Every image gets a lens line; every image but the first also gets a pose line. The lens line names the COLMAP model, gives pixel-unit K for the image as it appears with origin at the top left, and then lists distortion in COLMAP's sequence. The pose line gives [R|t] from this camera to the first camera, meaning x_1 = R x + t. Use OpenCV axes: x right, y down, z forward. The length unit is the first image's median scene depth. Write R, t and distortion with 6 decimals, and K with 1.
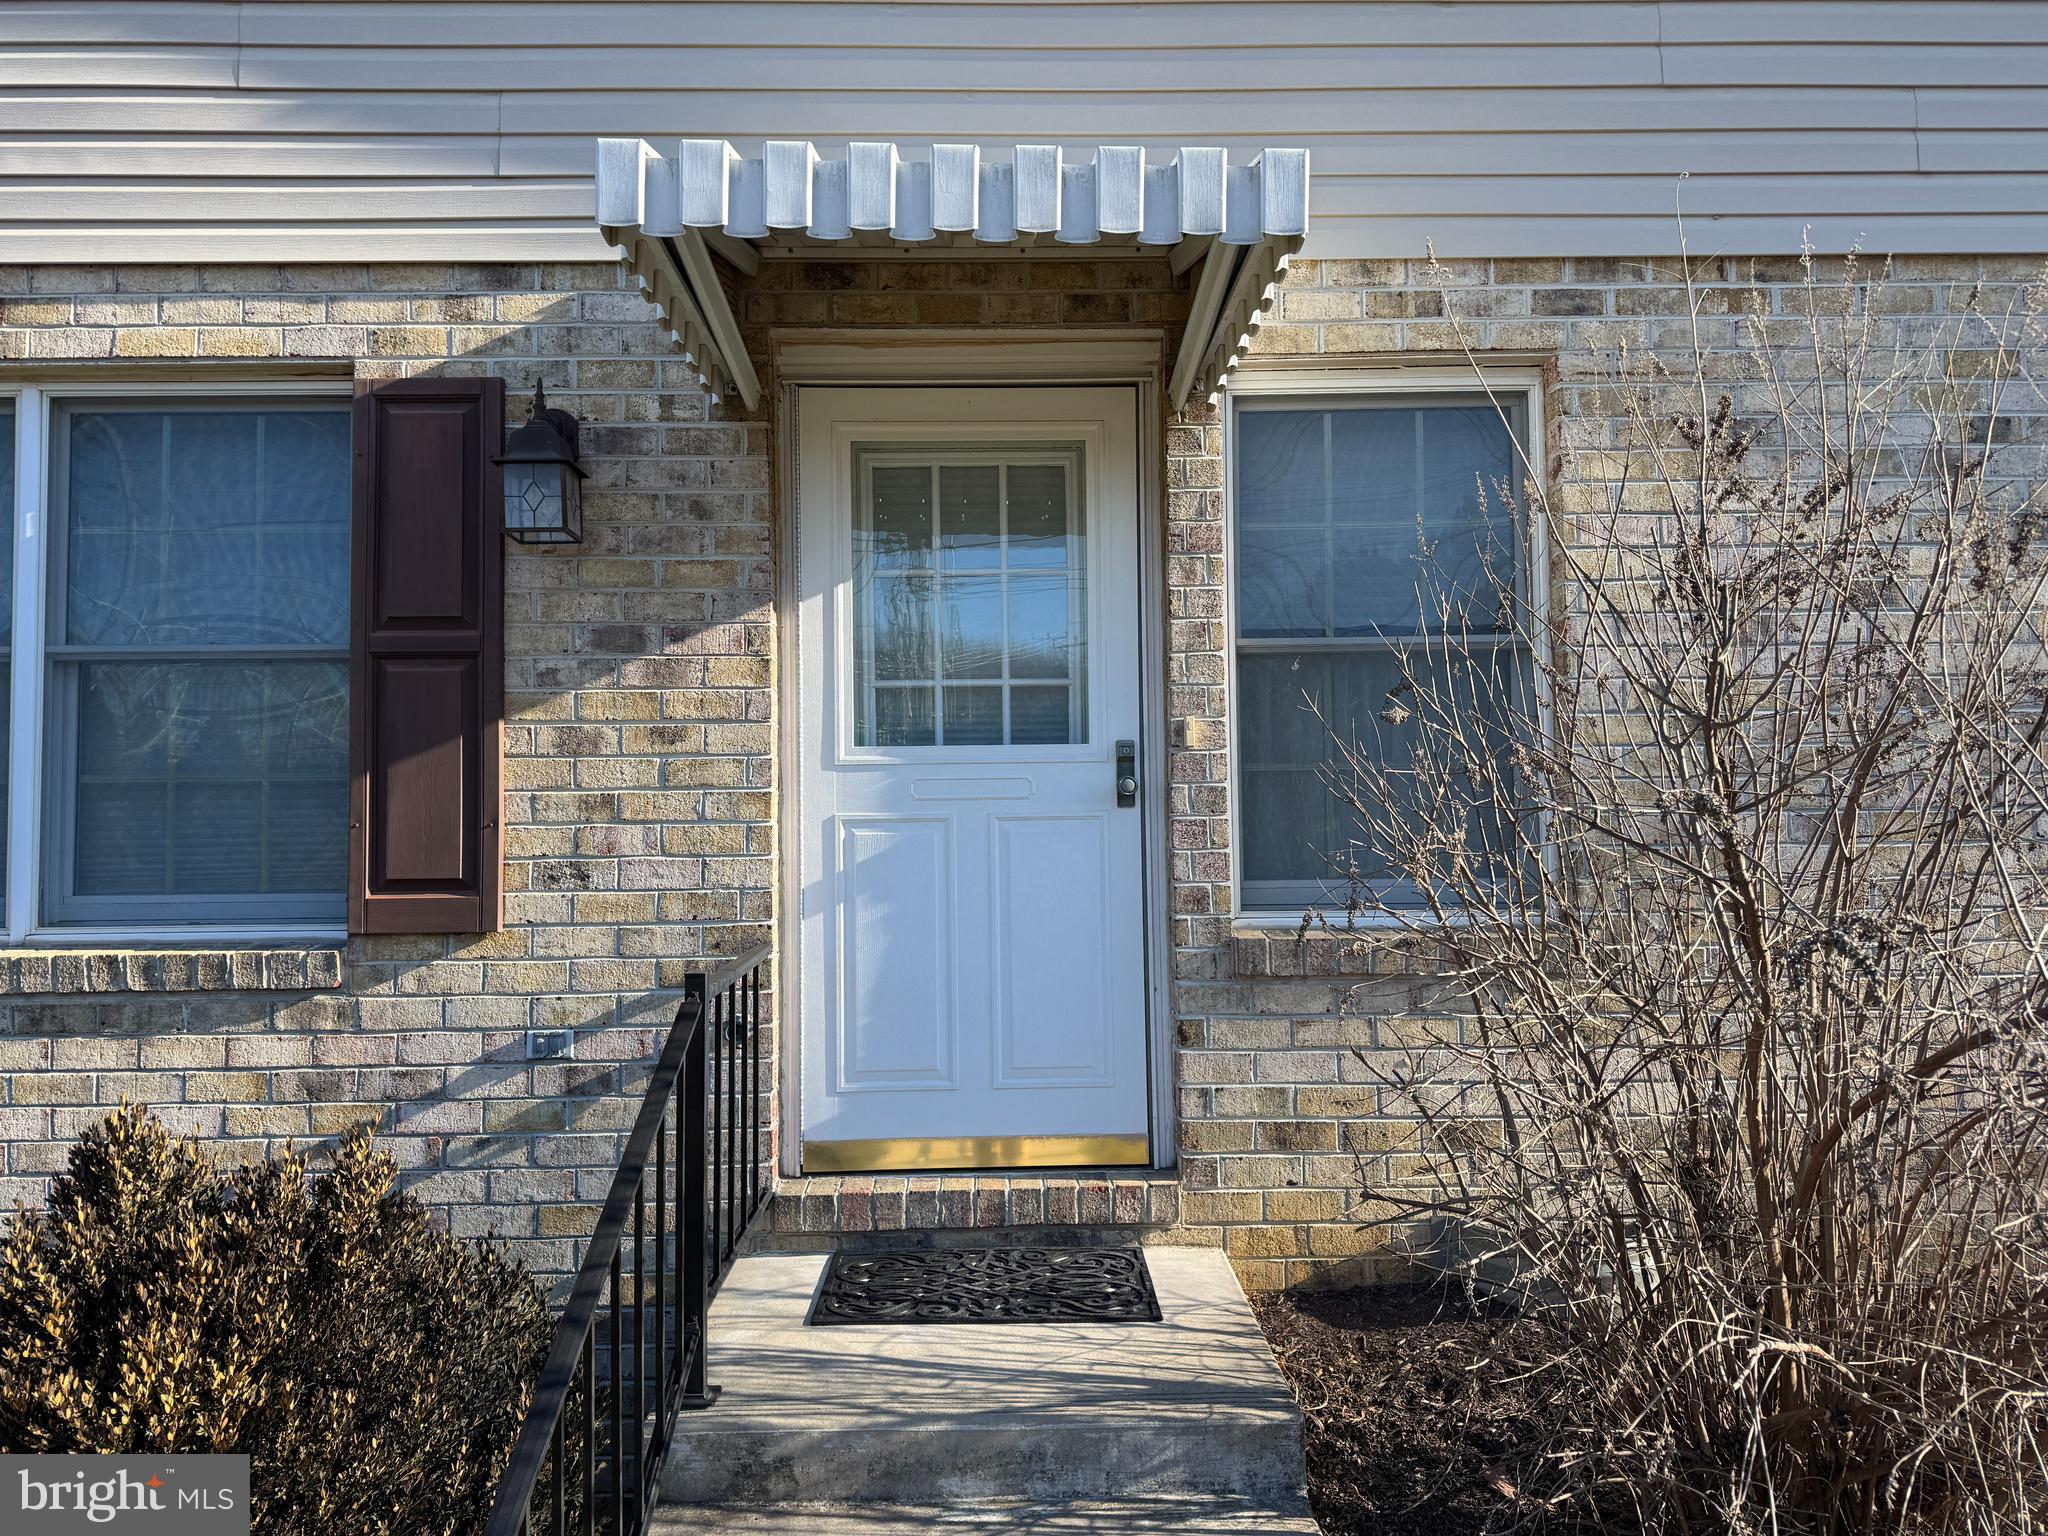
lens RADIAL K [[1442.1, 0, 1006.5], [0, 1442.1, 788.5], [0, 0, 1]] dist [0.102285, -0.122299]
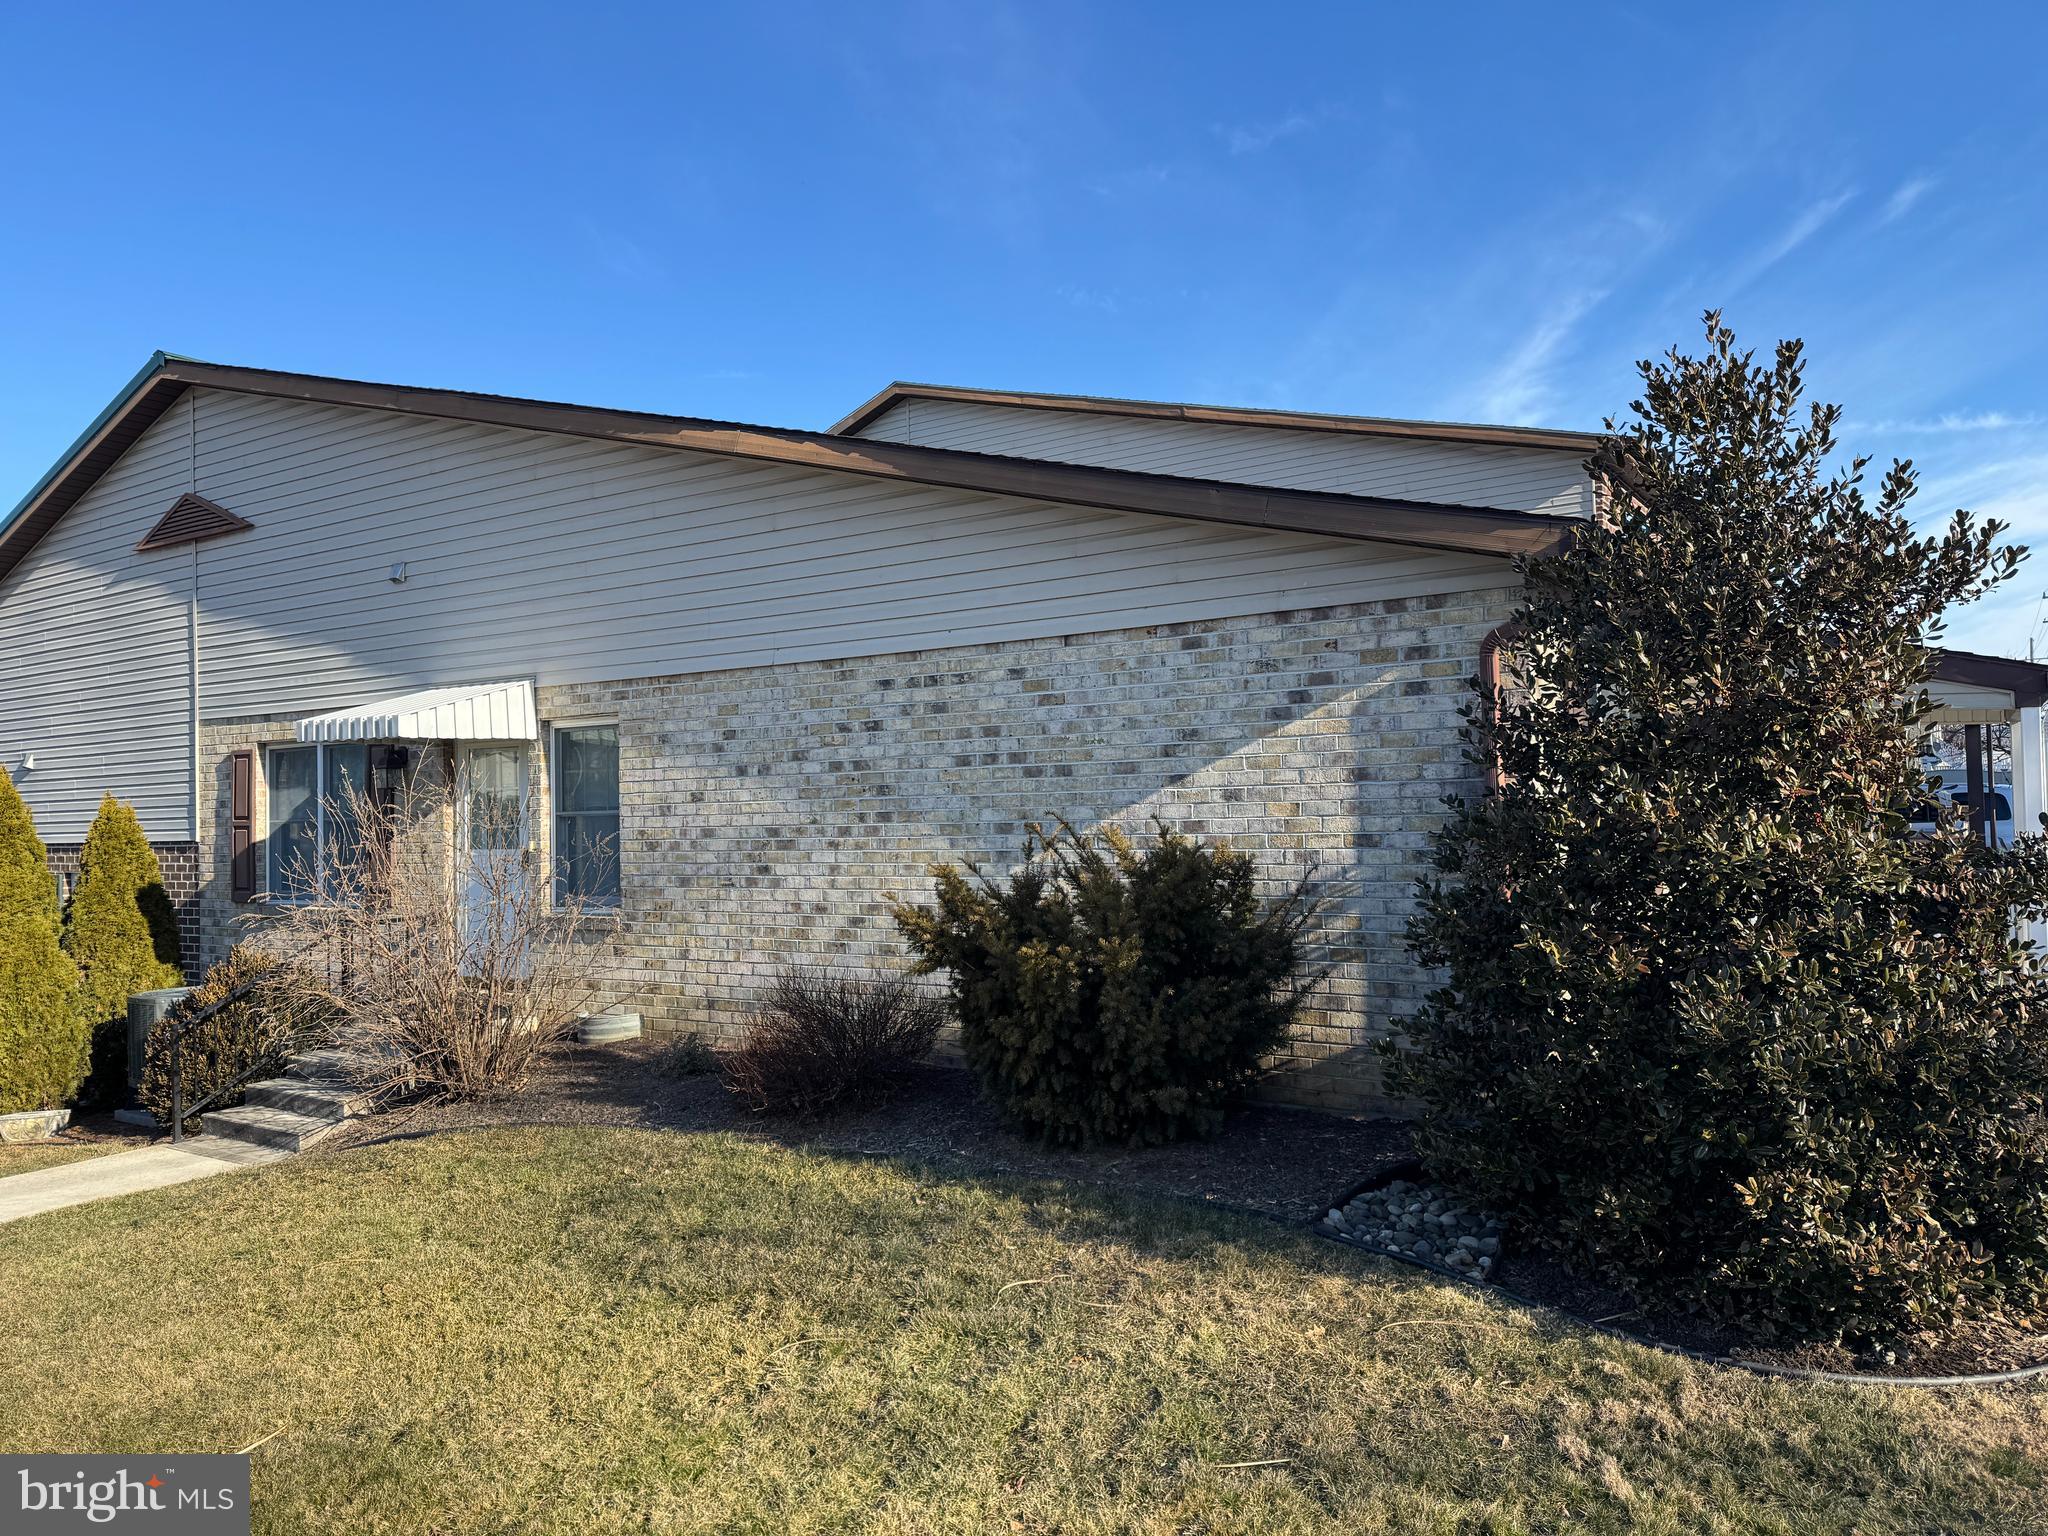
lens RADIAL K [[1442.1, 0, 1092.0], [0, 1442.1, 811.3], [0, 0, 1]] dist [0.102285, -0.122299]
pose [[0.837788, -0.006985, -0.545951, 2.761688], [0.022343, 0.999519, 0.021498, -0.150981], [0.545539, -0.030209, 0.837541, -0.896706]]
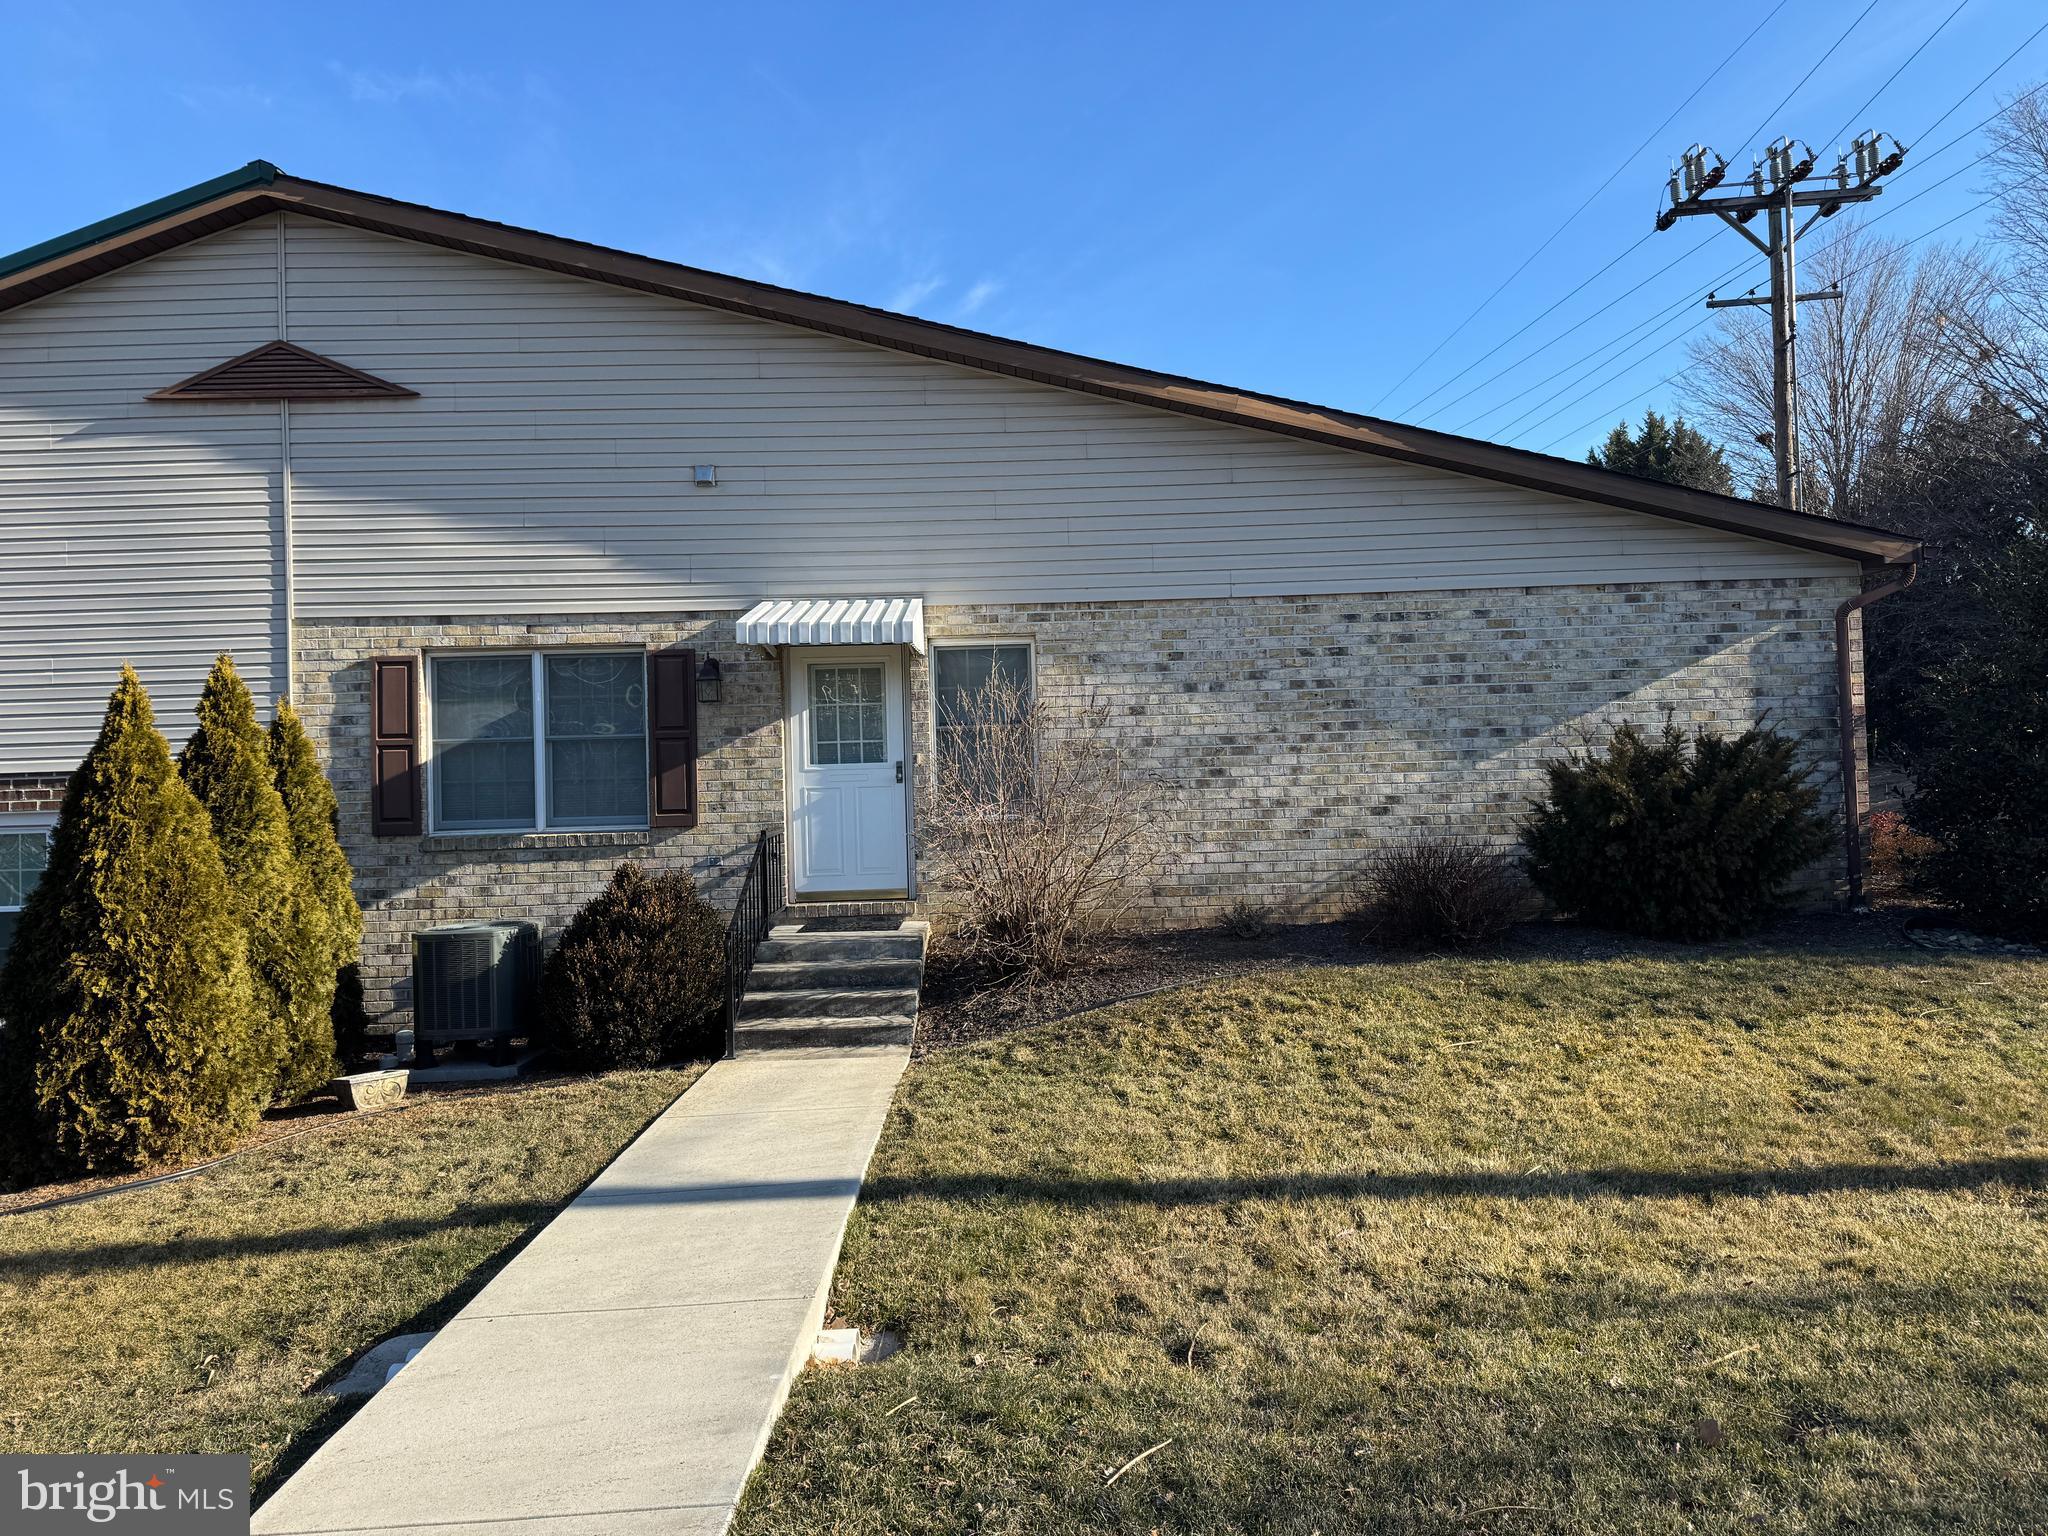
lens RADIAL K [[1442.1, 0, 1009.6], [0, 1442.1, 808.8], [0, 0, 1]] dist [0.102285, -0.122299]
pose [[0.999664, -0.017503, 0.019099, 0.261854], [0.017036, 0.999557, 0.024386, -0.003208], [-0.019517, -0.024053, 0.999520, -2.104557]]
